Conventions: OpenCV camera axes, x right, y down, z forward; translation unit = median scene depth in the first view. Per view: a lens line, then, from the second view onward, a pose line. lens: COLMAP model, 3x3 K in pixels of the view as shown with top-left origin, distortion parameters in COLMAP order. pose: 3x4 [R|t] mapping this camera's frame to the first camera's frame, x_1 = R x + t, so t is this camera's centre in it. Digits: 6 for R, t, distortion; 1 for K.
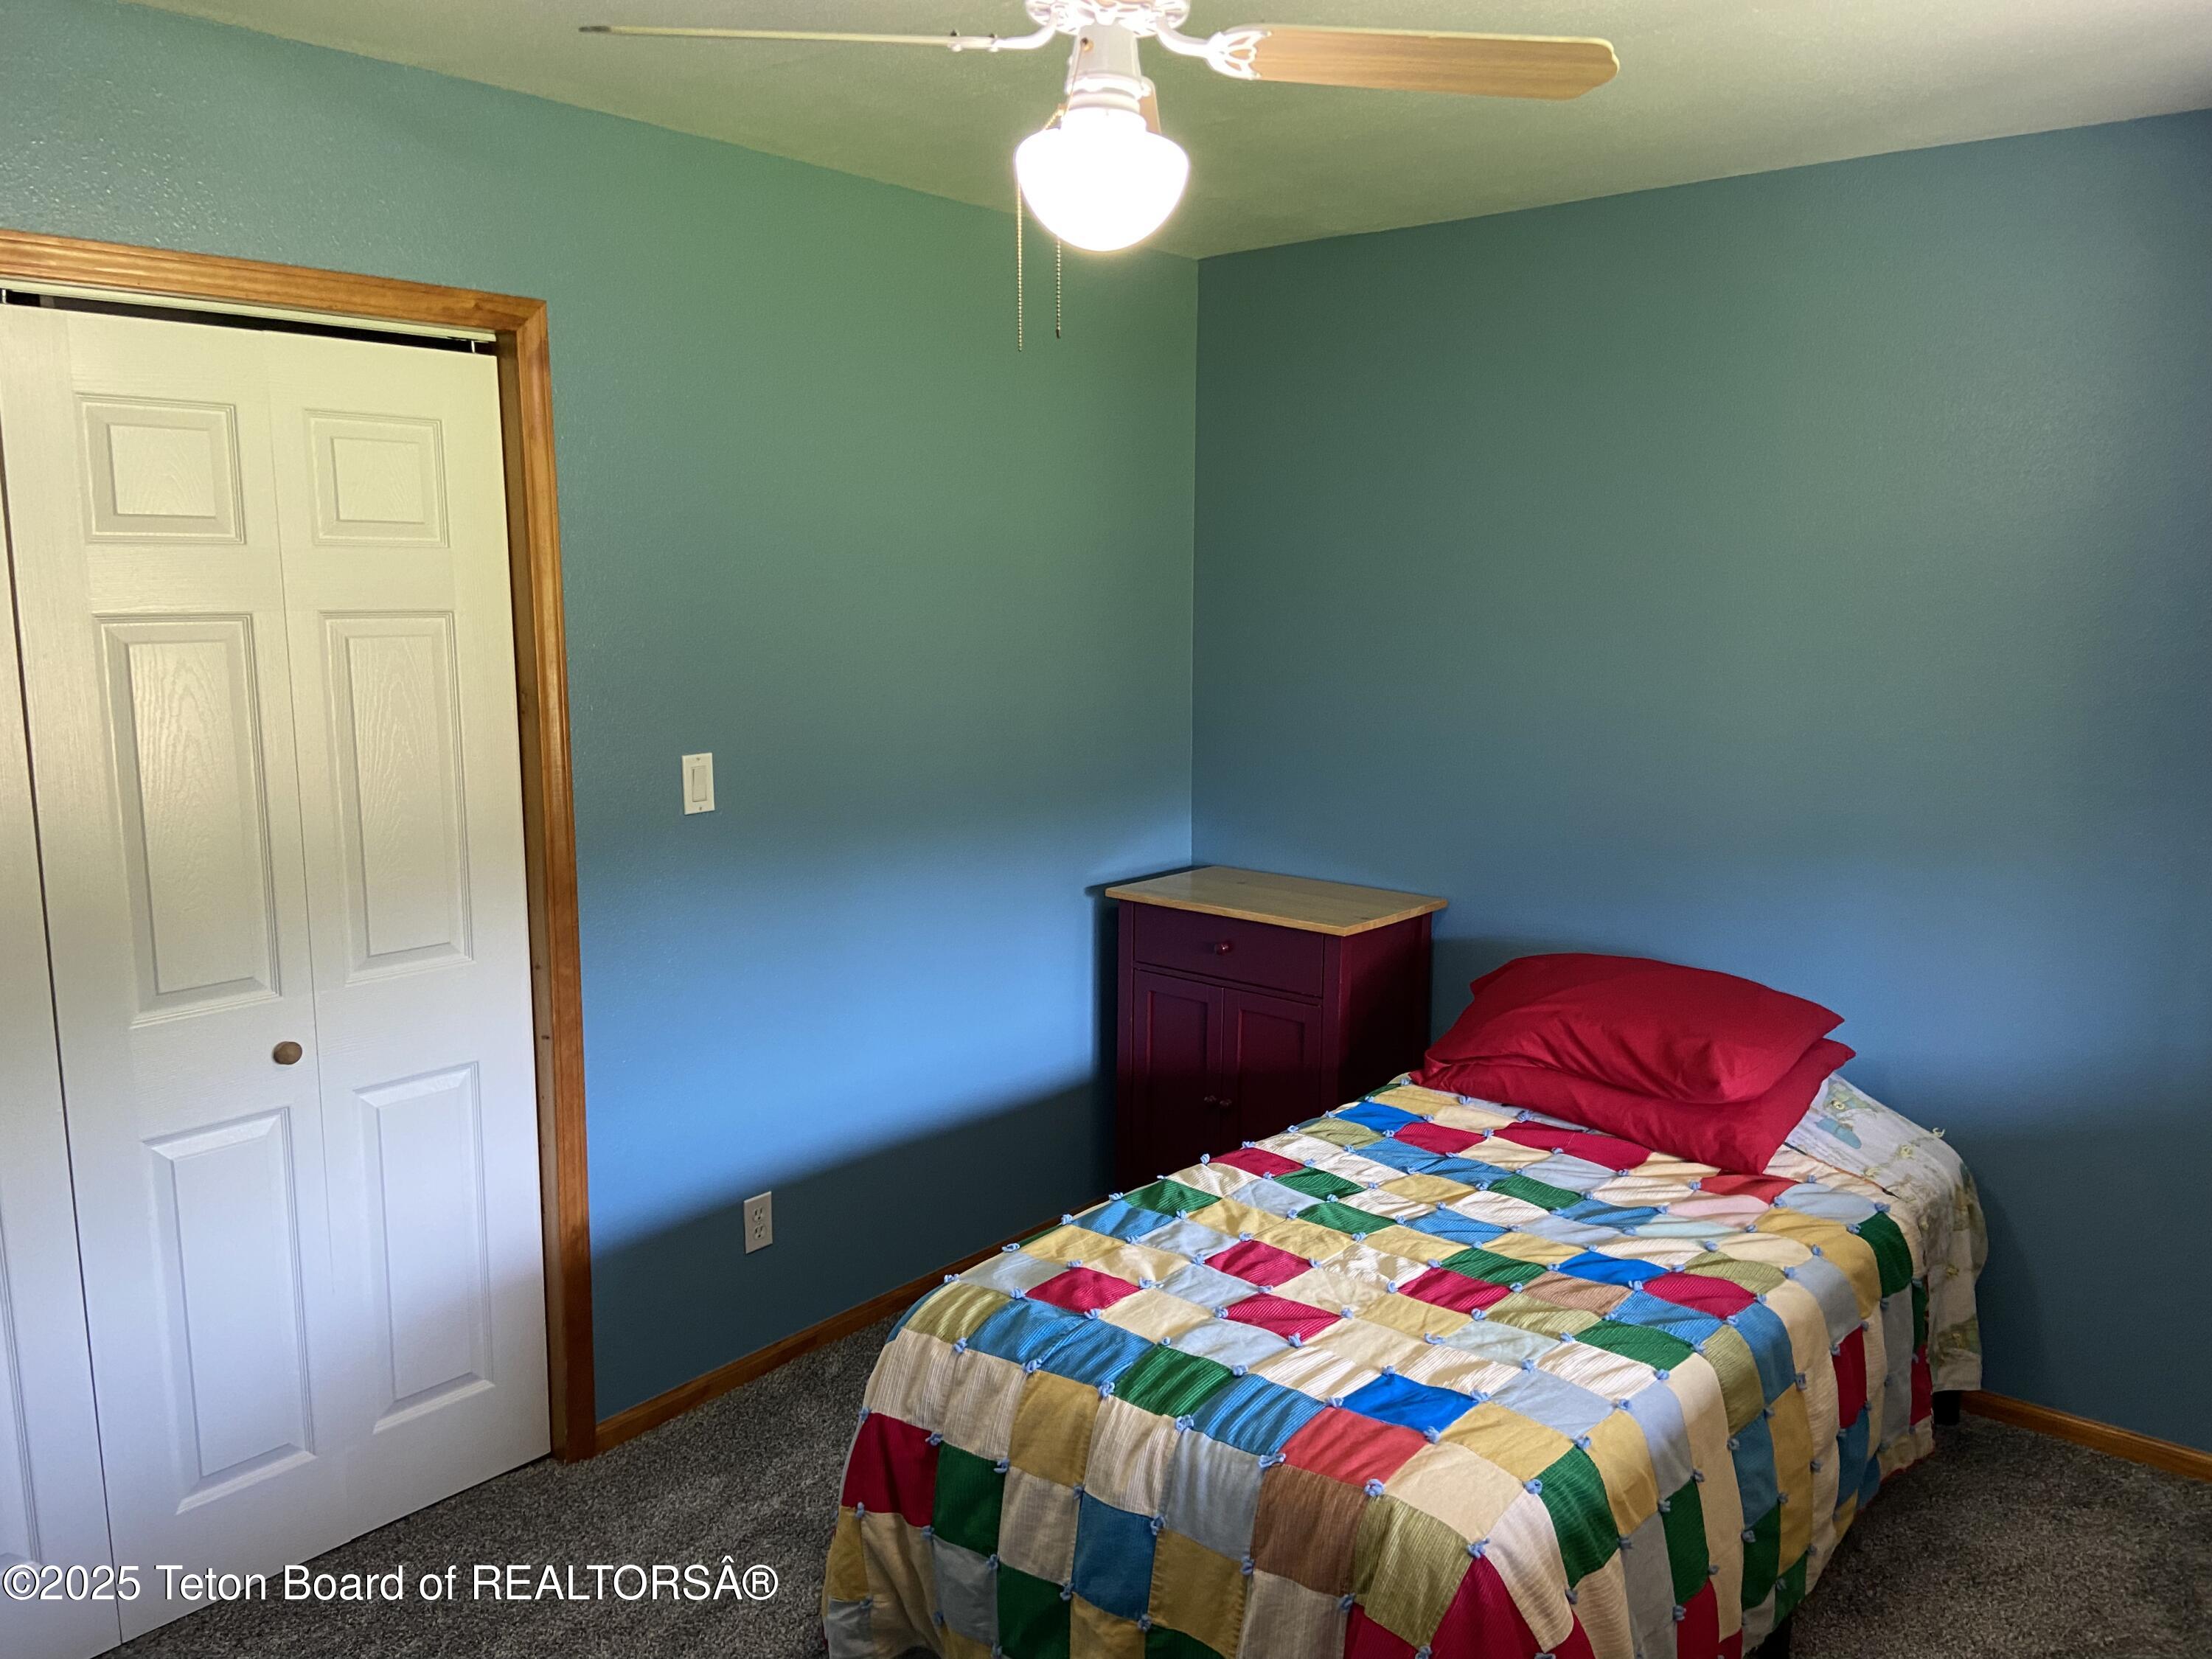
lens RADIAL K [[1668.8, 0, 1106.0], [0, 1668.8, 829.5], [0, 0, 1]] dist [0.122751, -0.152575]
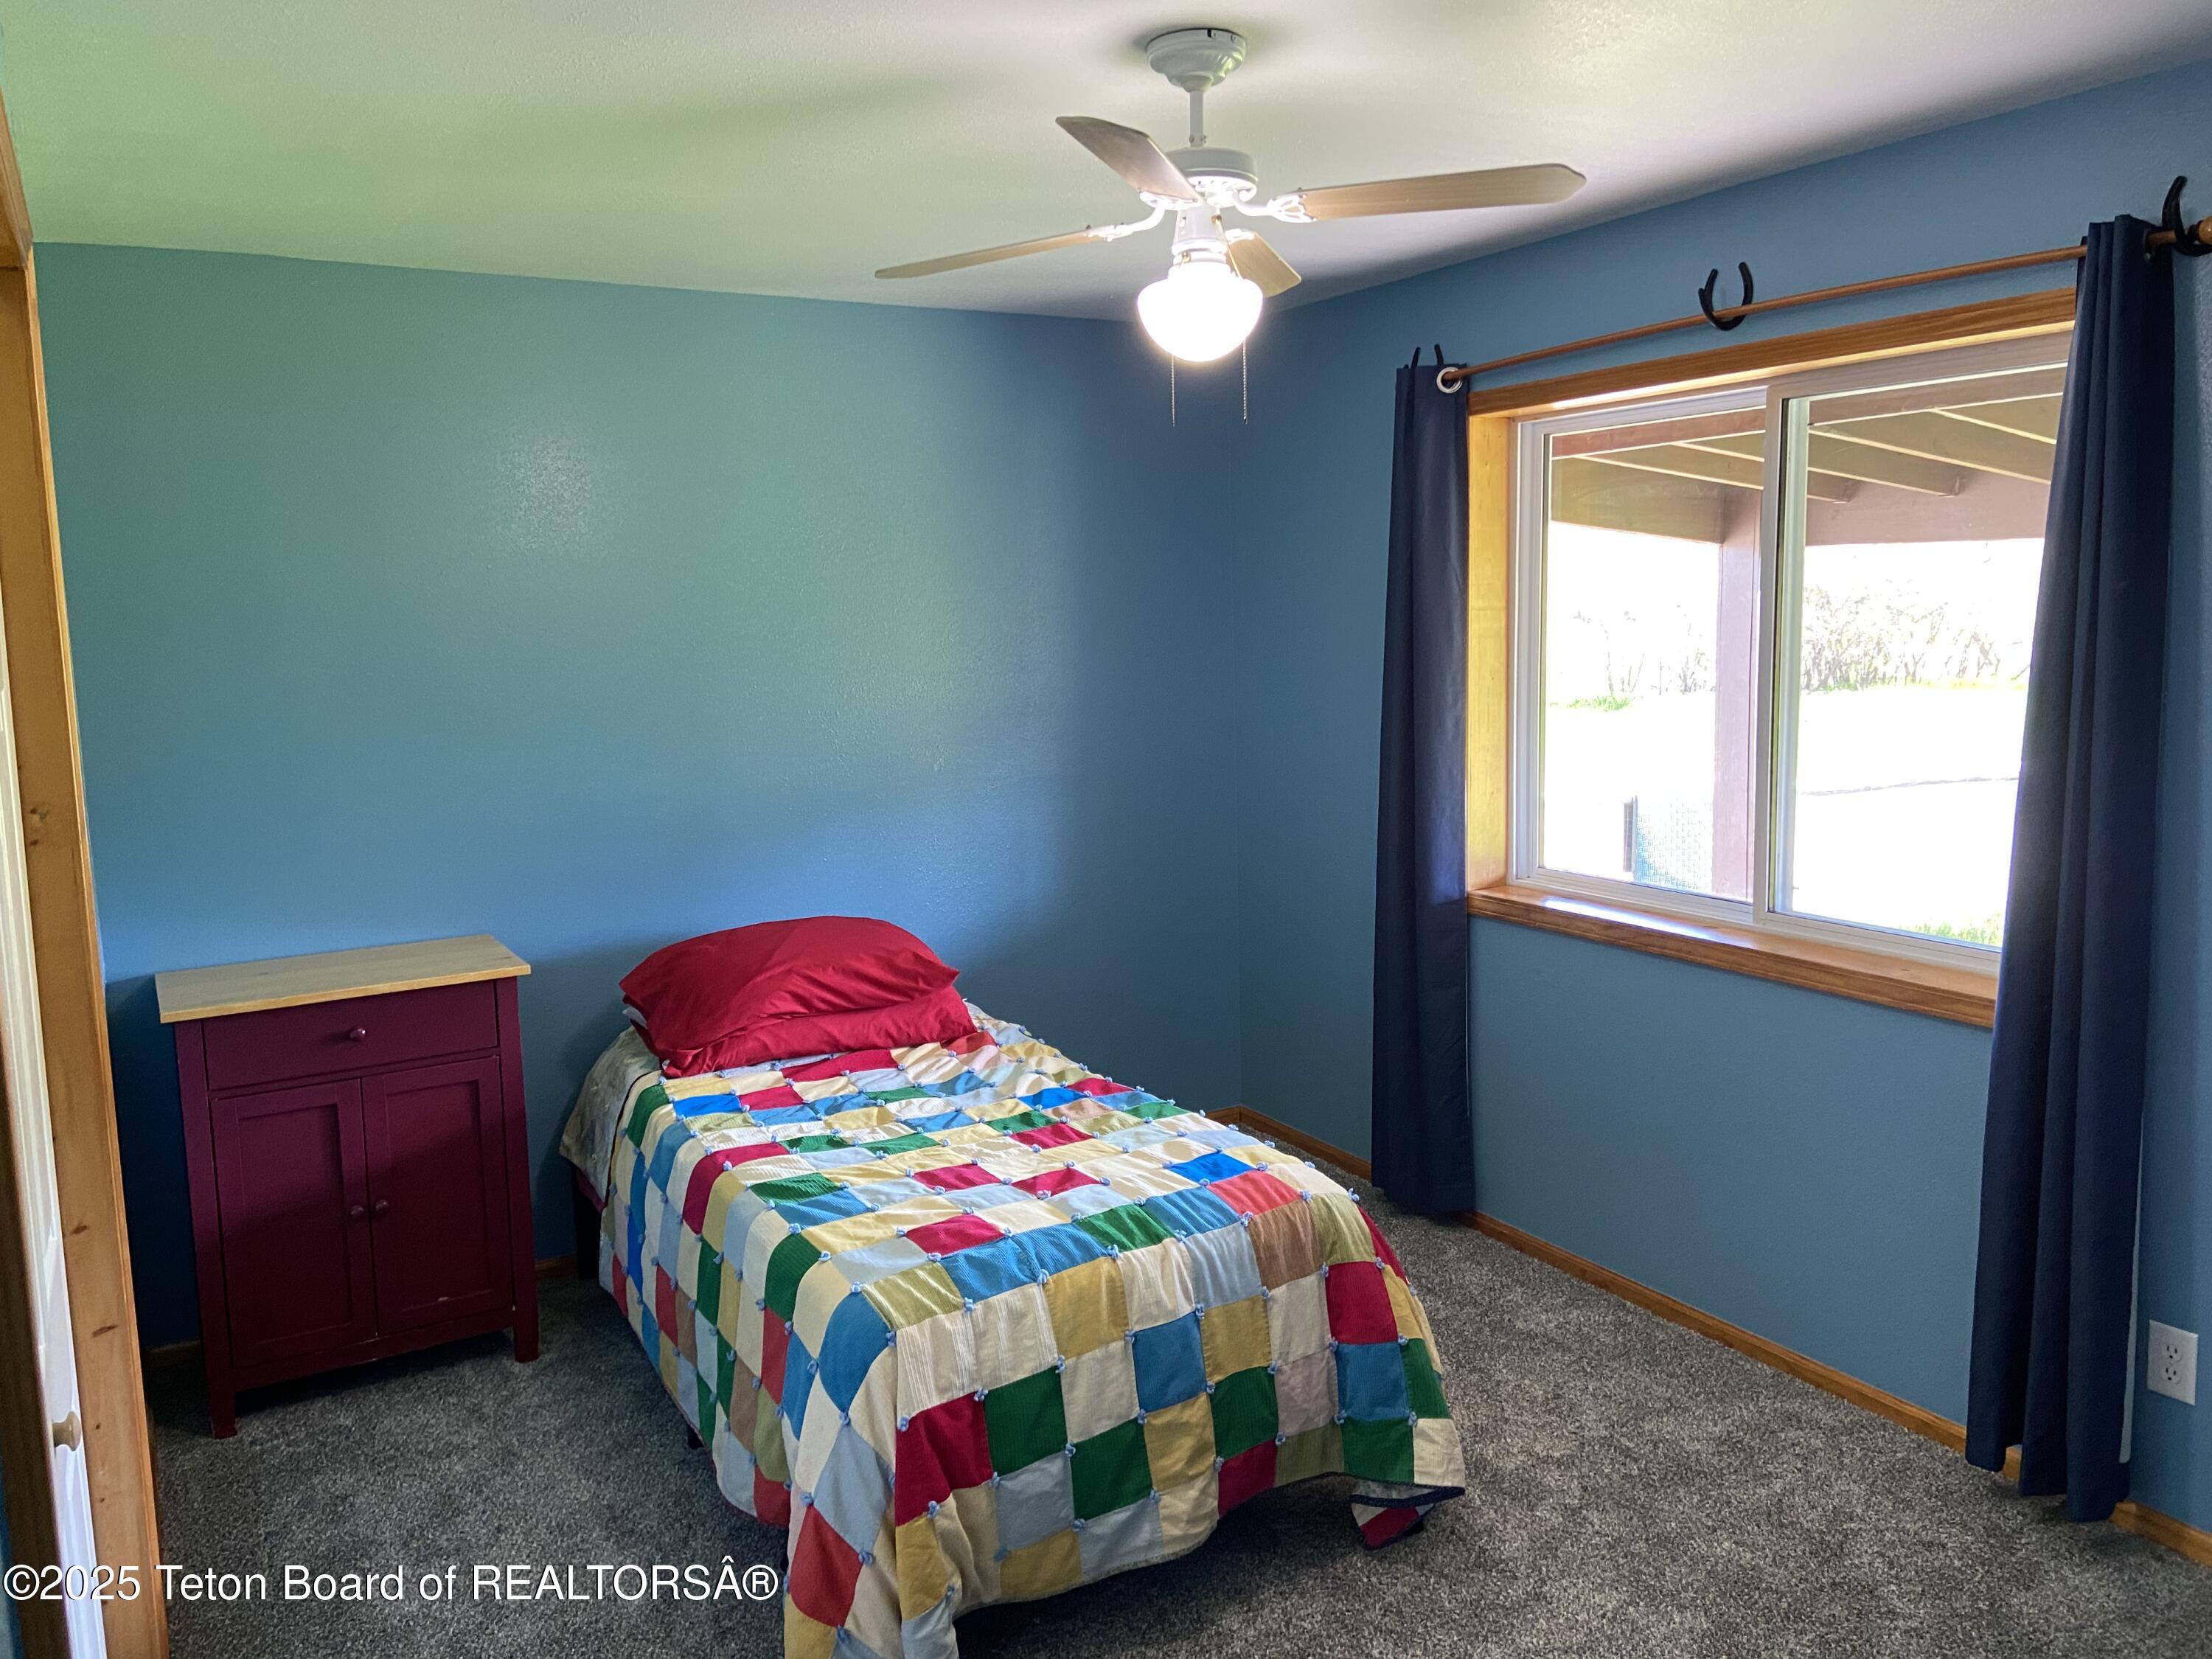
lens RADIAL K [[1668.8, 0, 1106.0], [0, 1668.8, 829.5], [0, 0, 1]] dist [0.122751, -0.152575]
pose [[0.332184, -0.142781, 0.932345, -0.946738], [0.175196, 0.980615, 0.087752, -0.067946], [-0.926801, 0.134193, 0.350759, 0.459919]]
